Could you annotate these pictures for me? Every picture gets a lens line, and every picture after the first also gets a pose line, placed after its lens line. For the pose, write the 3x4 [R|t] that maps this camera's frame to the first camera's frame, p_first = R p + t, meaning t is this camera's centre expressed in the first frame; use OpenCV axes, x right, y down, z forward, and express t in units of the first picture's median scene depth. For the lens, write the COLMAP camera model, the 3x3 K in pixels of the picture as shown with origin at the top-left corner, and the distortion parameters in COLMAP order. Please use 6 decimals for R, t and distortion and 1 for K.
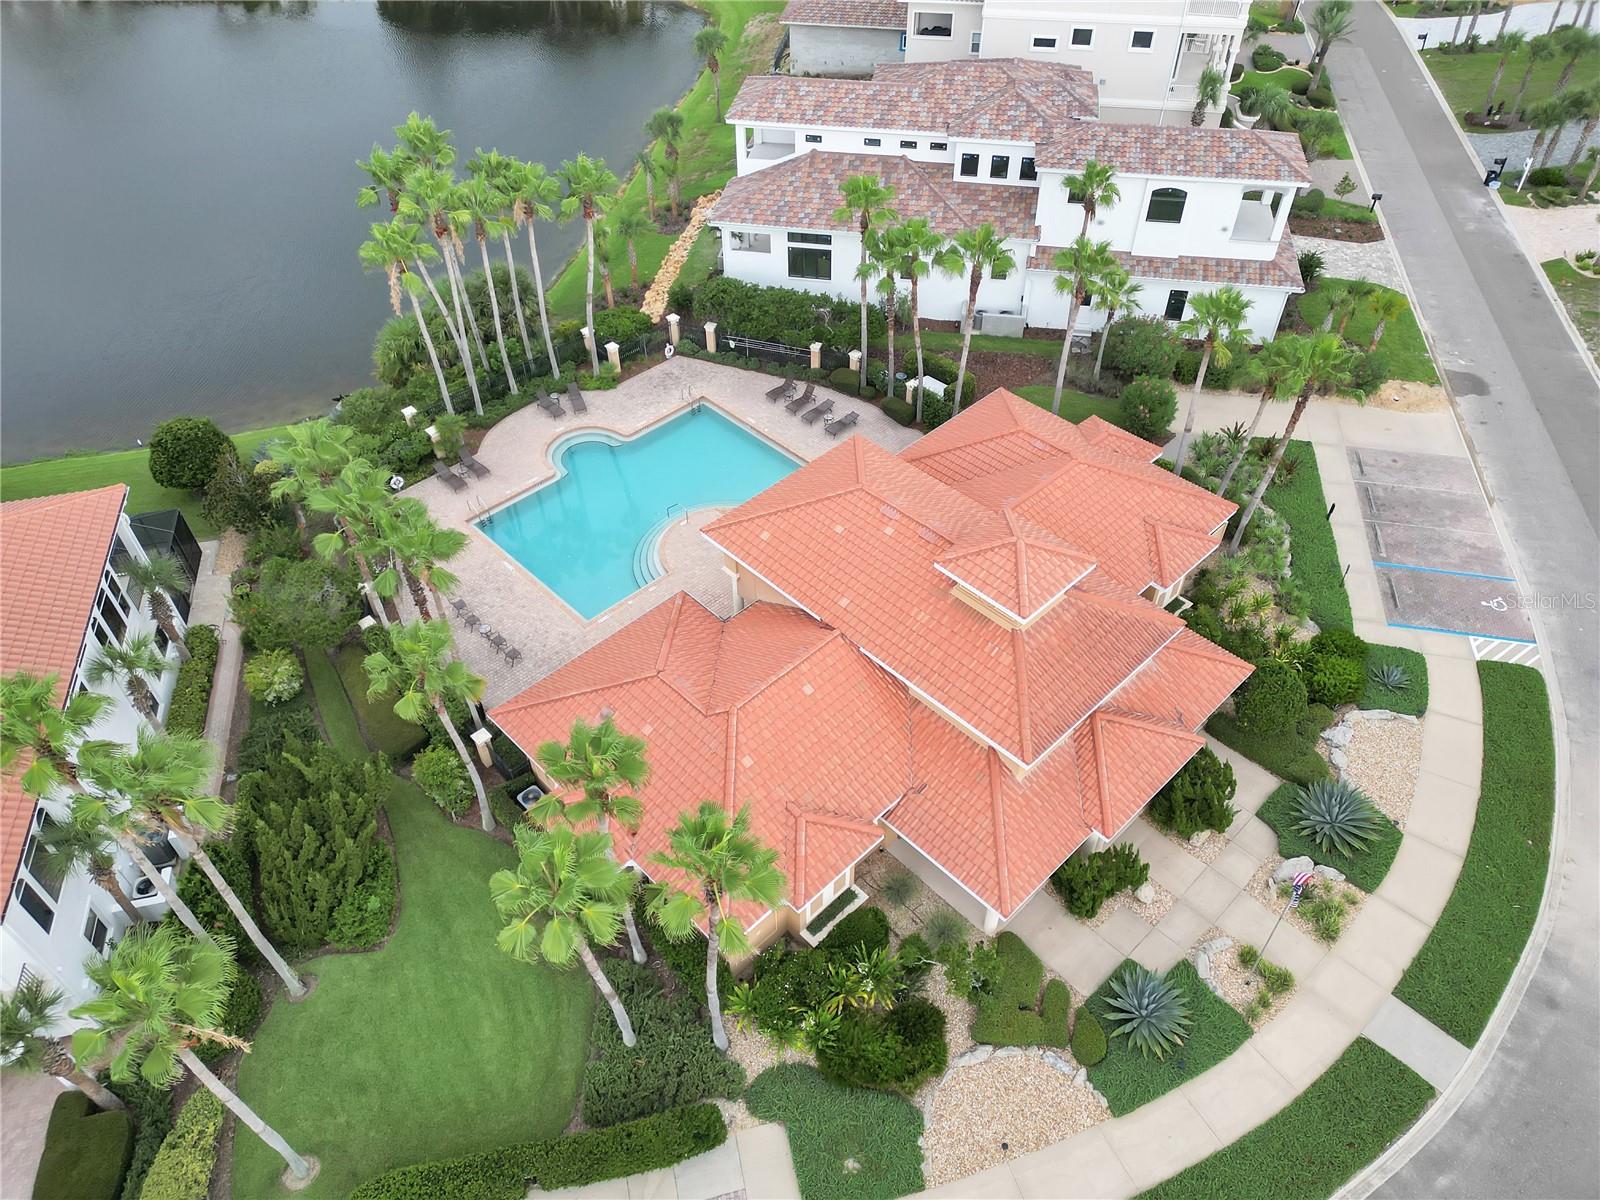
lens RADIAL K [[1137.3, 0, 800.0], [0, 1137.3, 600.0], [0, 0, 1]] dist [0.058754, -0.048550]
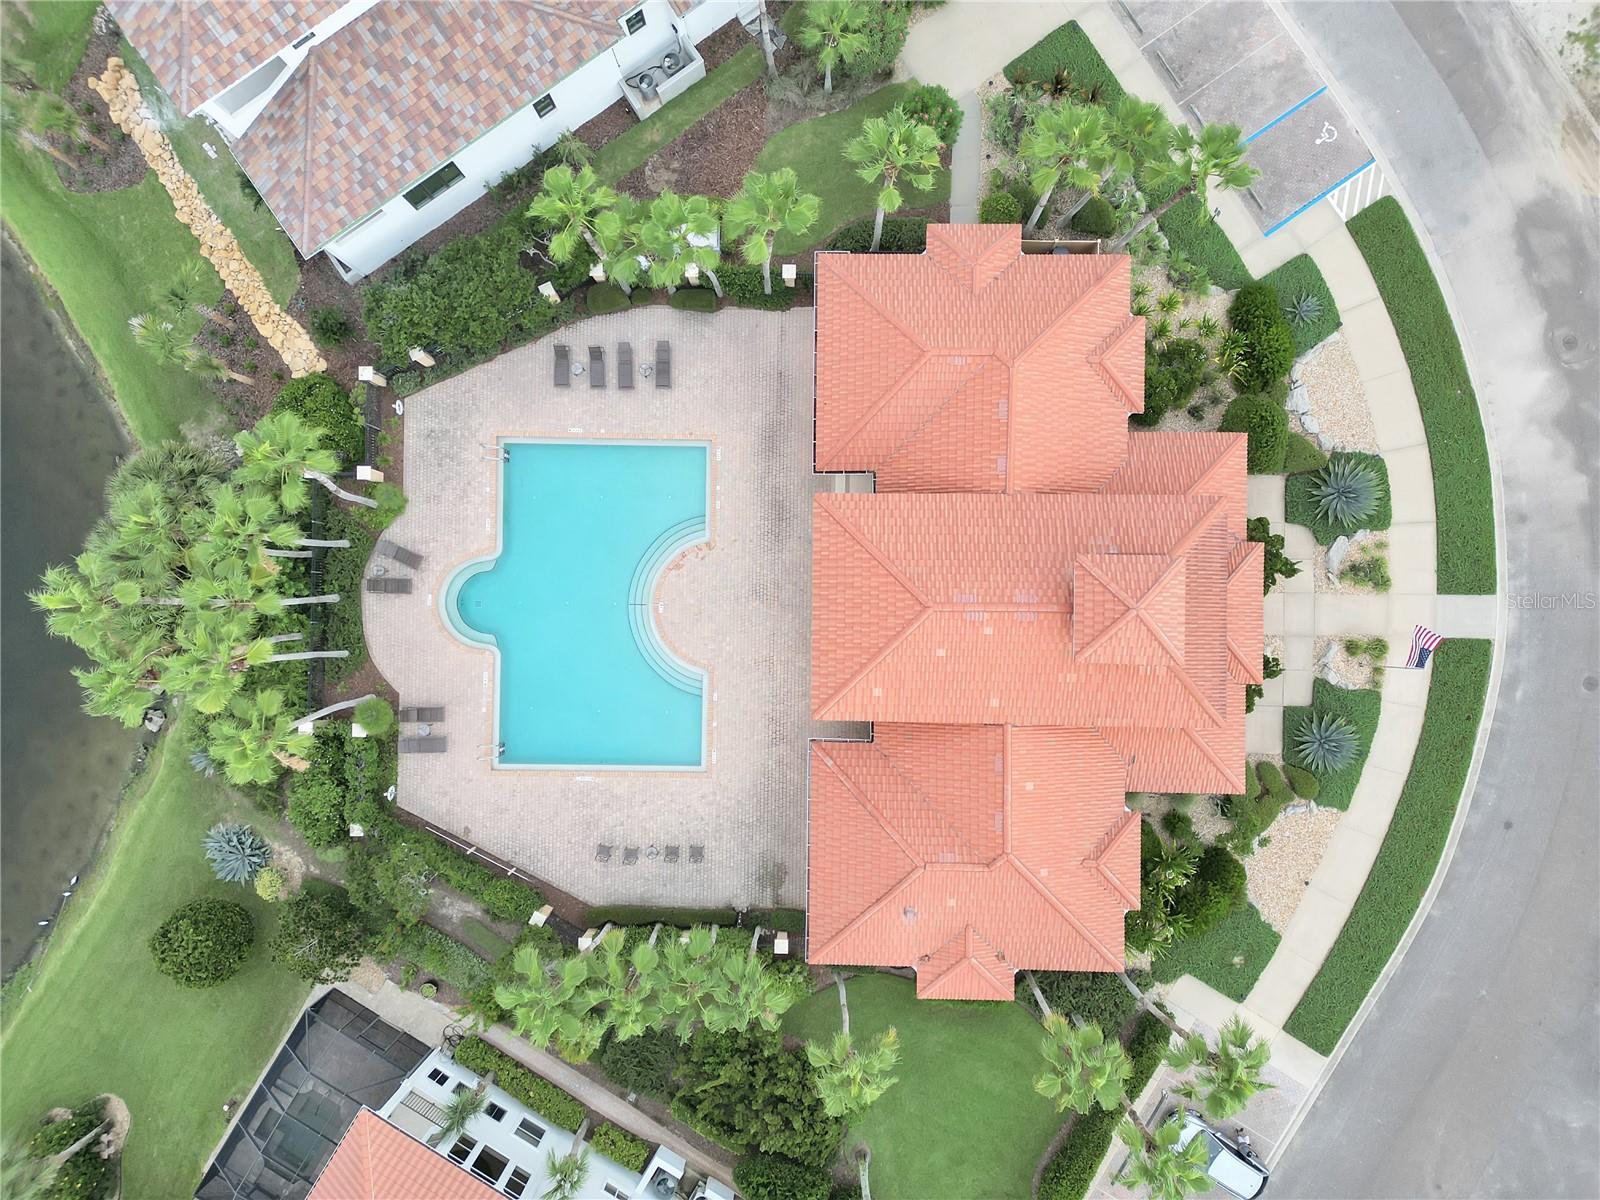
lens RADIAL K [[1137.3, 0, 800.0], [0, 1137.3, 600.0], [0, 0, 1]] dist [0.058754, -0.048550]
pose [[0.705845, -0.708344, 0.005641, -0.025891], [0.498871, 0.502734, 0.705964, -0.817842], [-0.502901, -0.495487, 0.708225, 0.338220]]
